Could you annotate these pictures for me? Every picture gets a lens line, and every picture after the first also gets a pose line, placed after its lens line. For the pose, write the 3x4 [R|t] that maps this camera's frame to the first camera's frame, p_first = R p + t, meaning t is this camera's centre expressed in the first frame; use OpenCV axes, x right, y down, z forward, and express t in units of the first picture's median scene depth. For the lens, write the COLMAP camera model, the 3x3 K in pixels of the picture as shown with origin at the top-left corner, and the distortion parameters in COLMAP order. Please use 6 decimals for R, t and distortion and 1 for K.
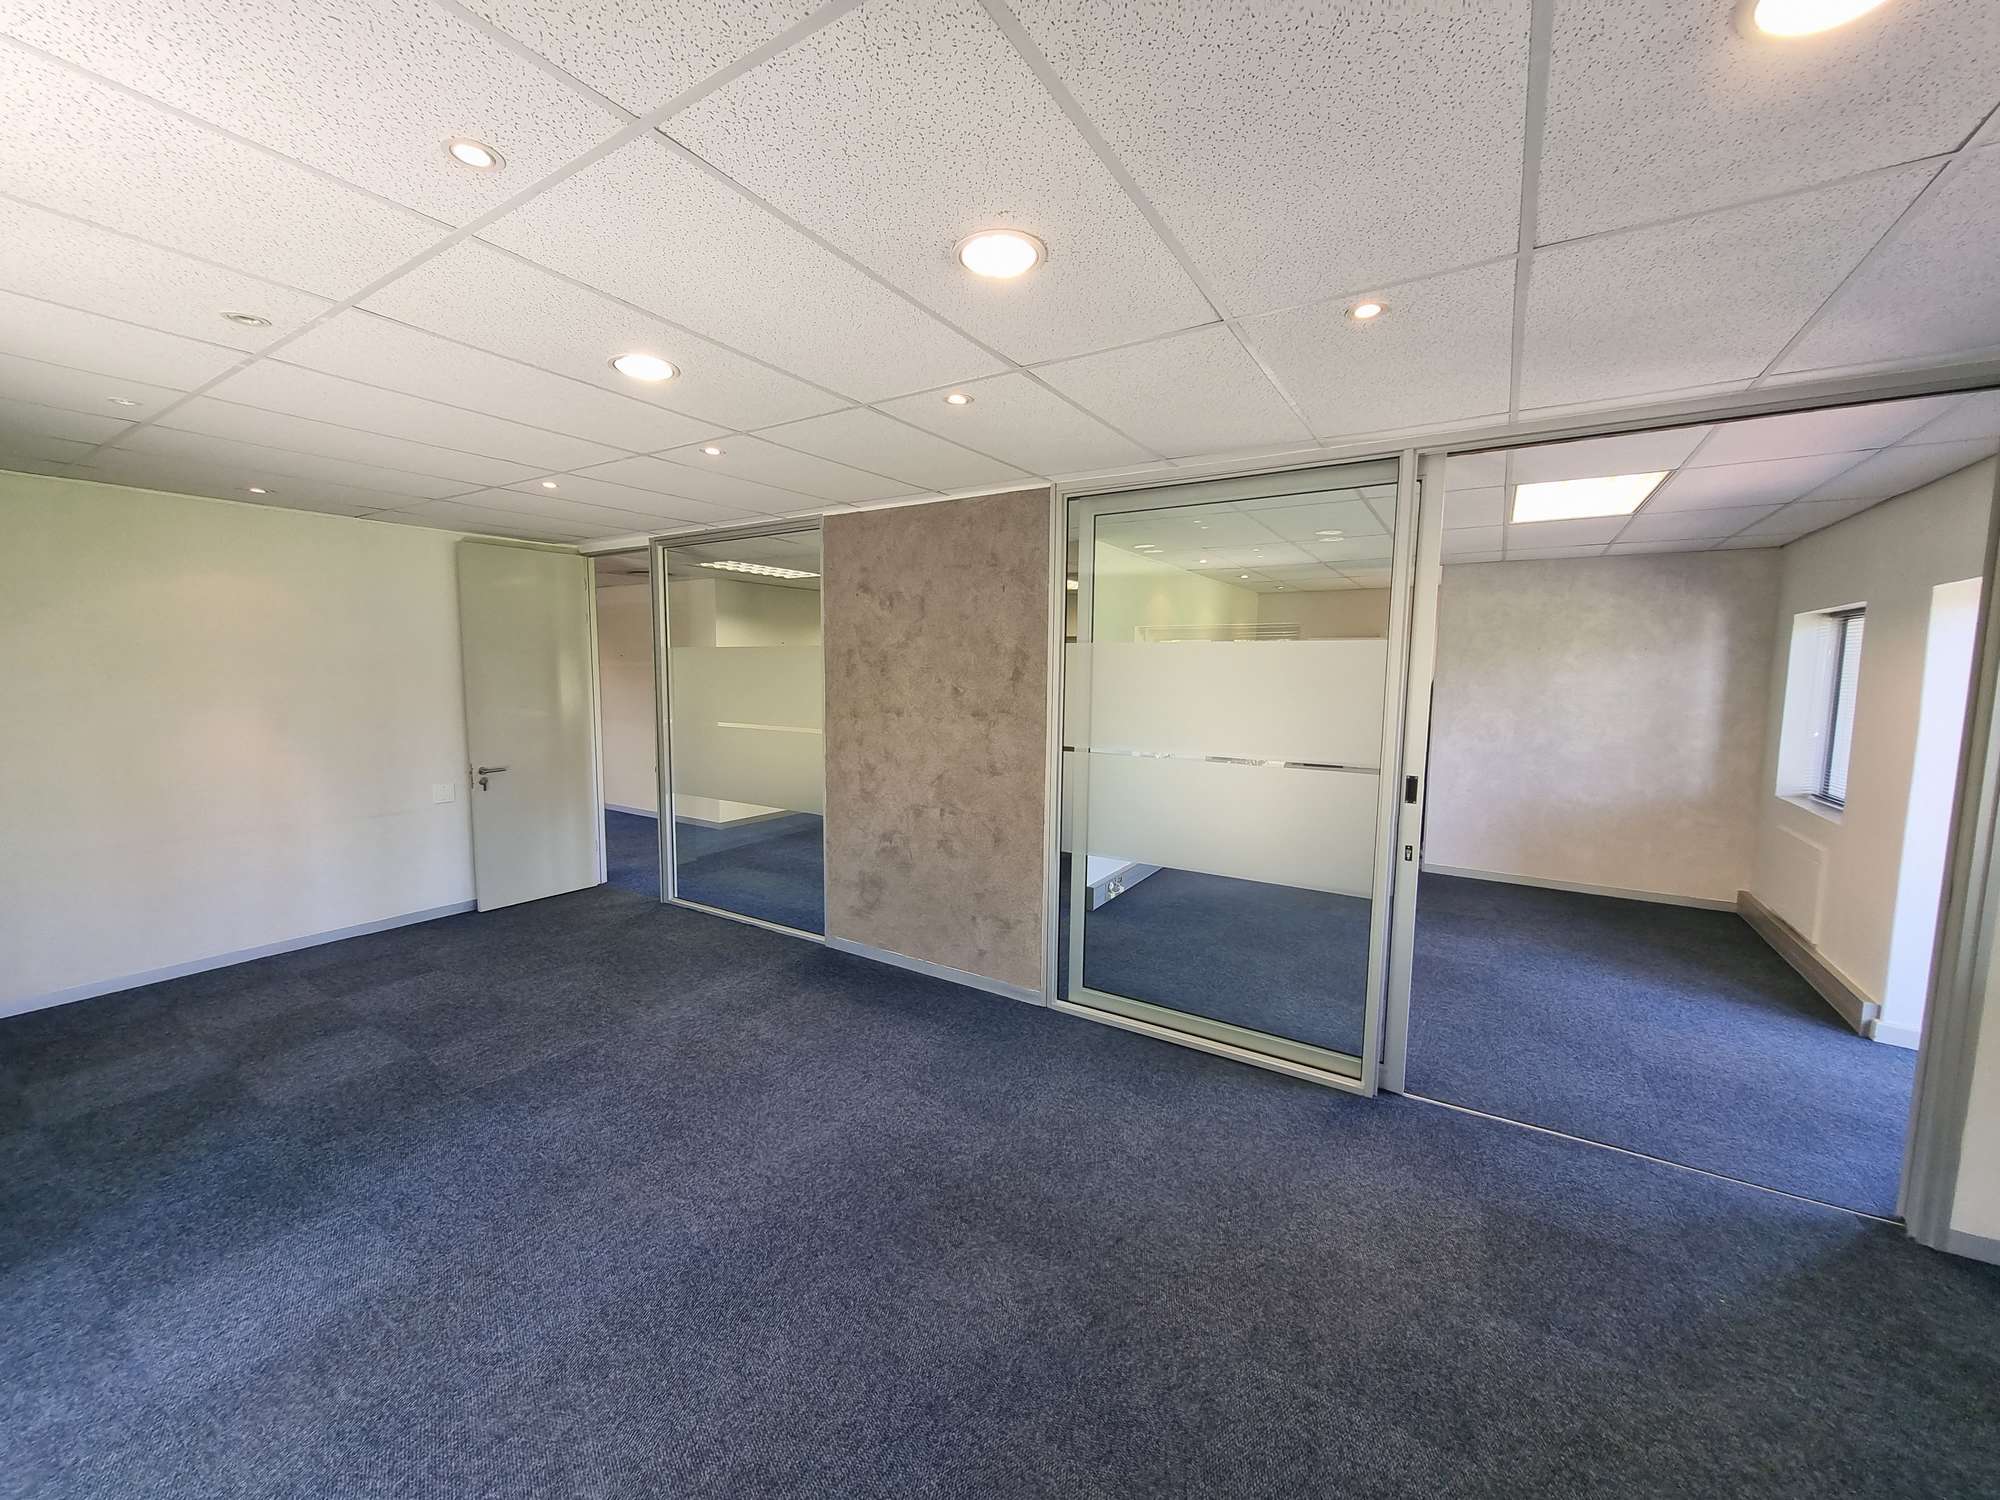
lens RADIAL K [[795.7, 0, 982.8], [0, 795.7, 745.8], [0, 0, 1]] dist [0.001664, 0.000215]
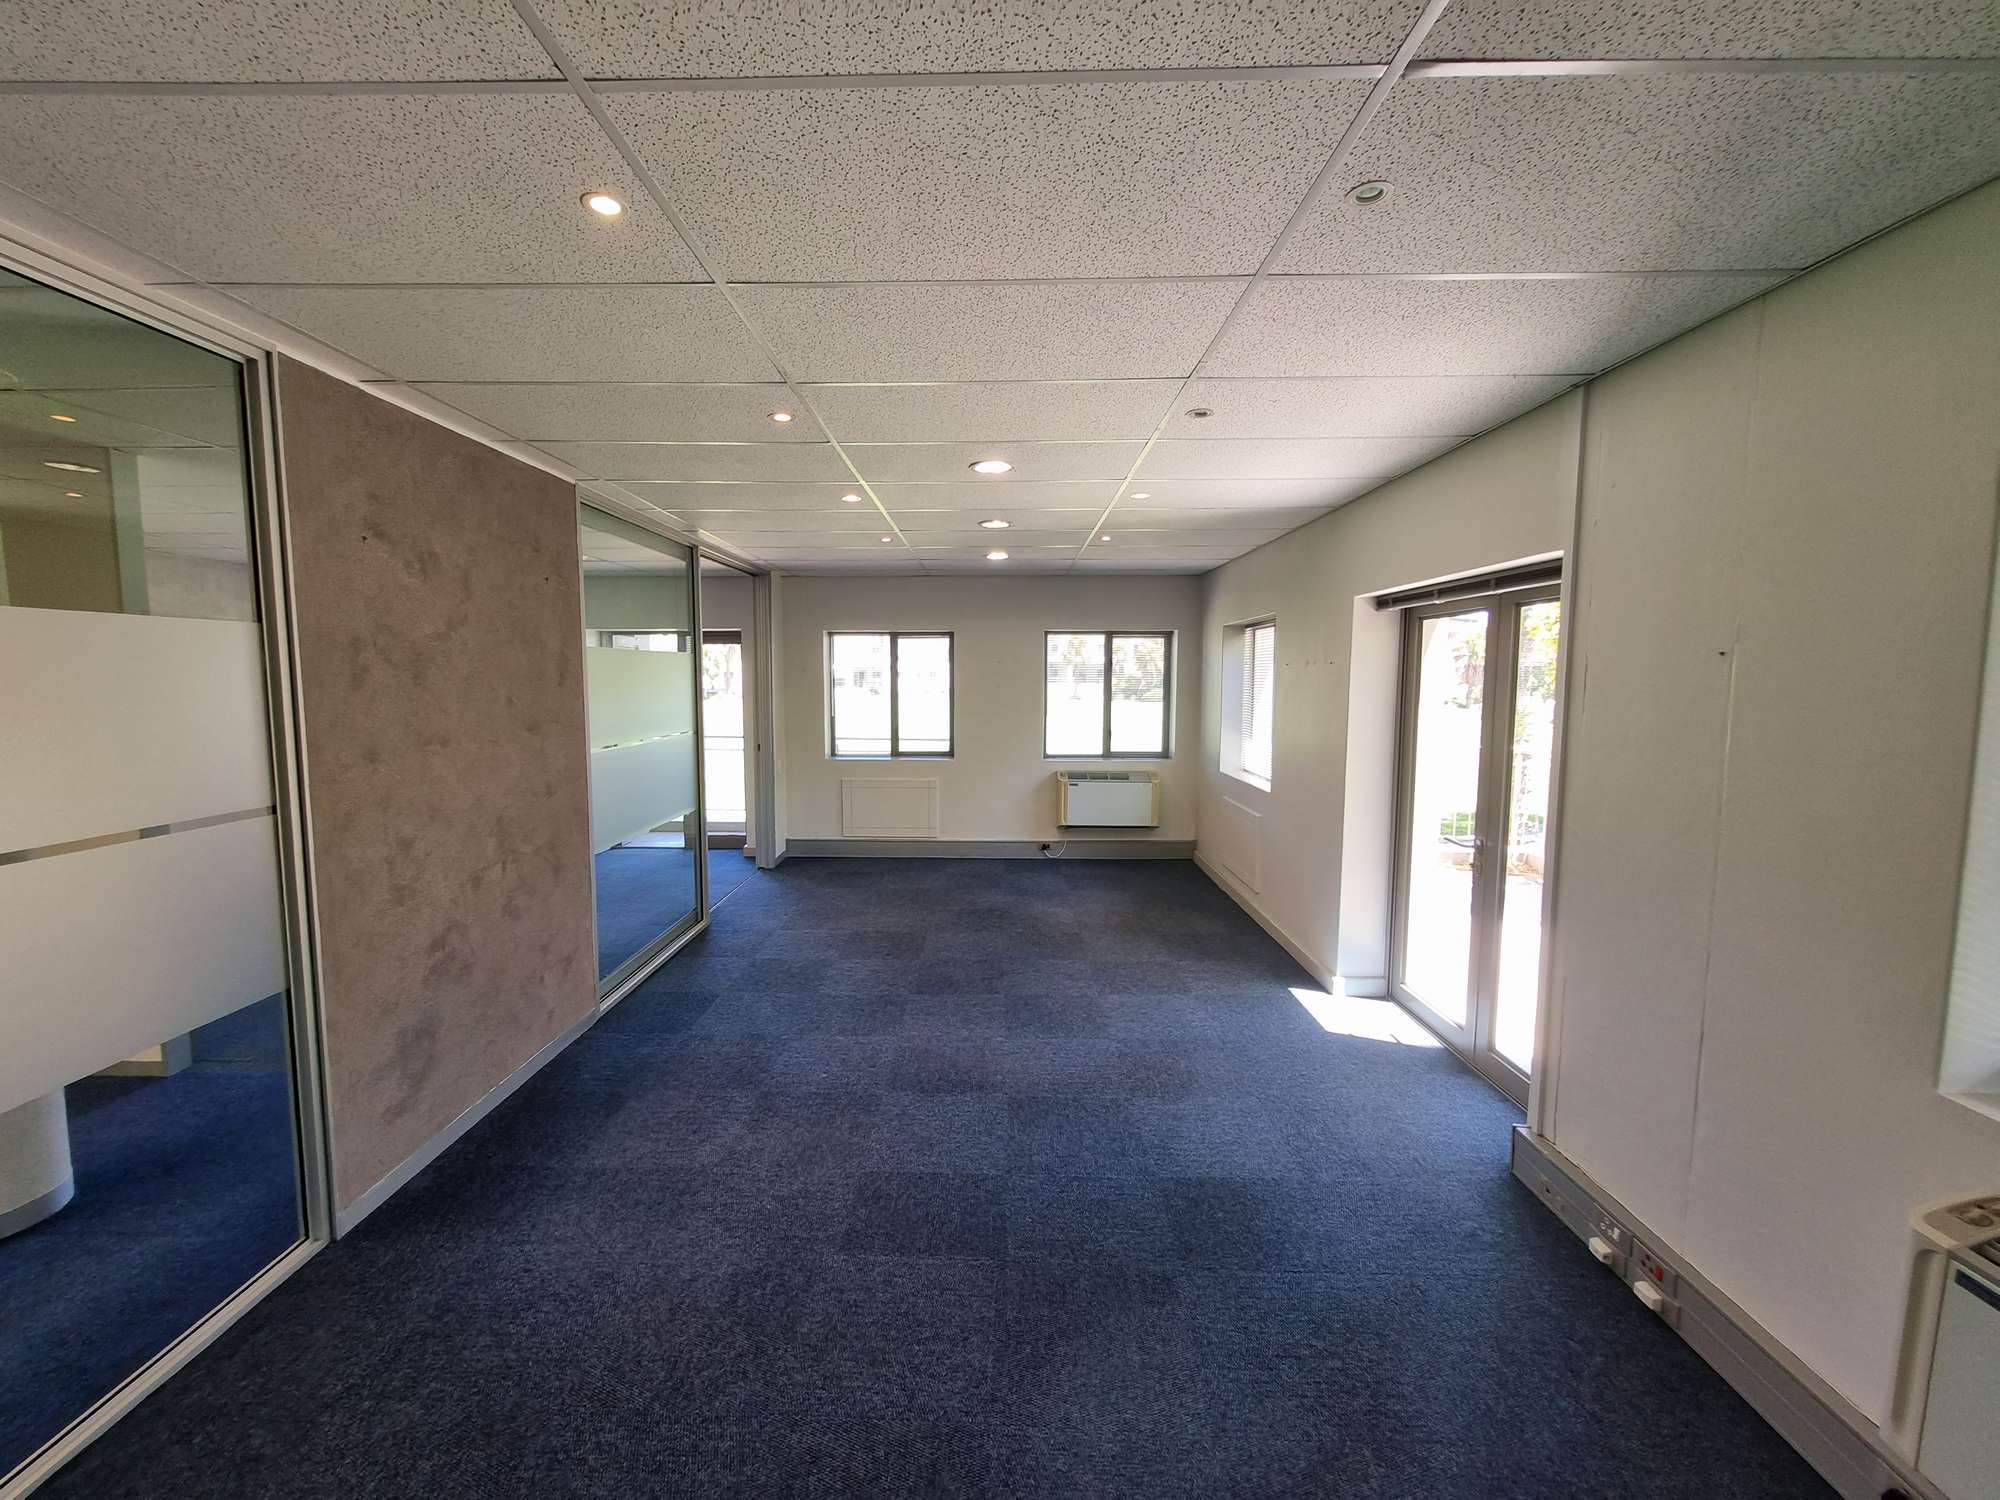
lens RADIAL K [[795.7, 0, 990.3], [0, 795.7, 748.0], [0, 0, 1]] dist [0.001664, 0.000215]
pose [[-0.544469, -0.086274, 0.834332, -0.882420], [0.076977, 0.985359, 0.152124, -0.100129], [-0.835241, 0.147052, -0.529856, 0.970755]]
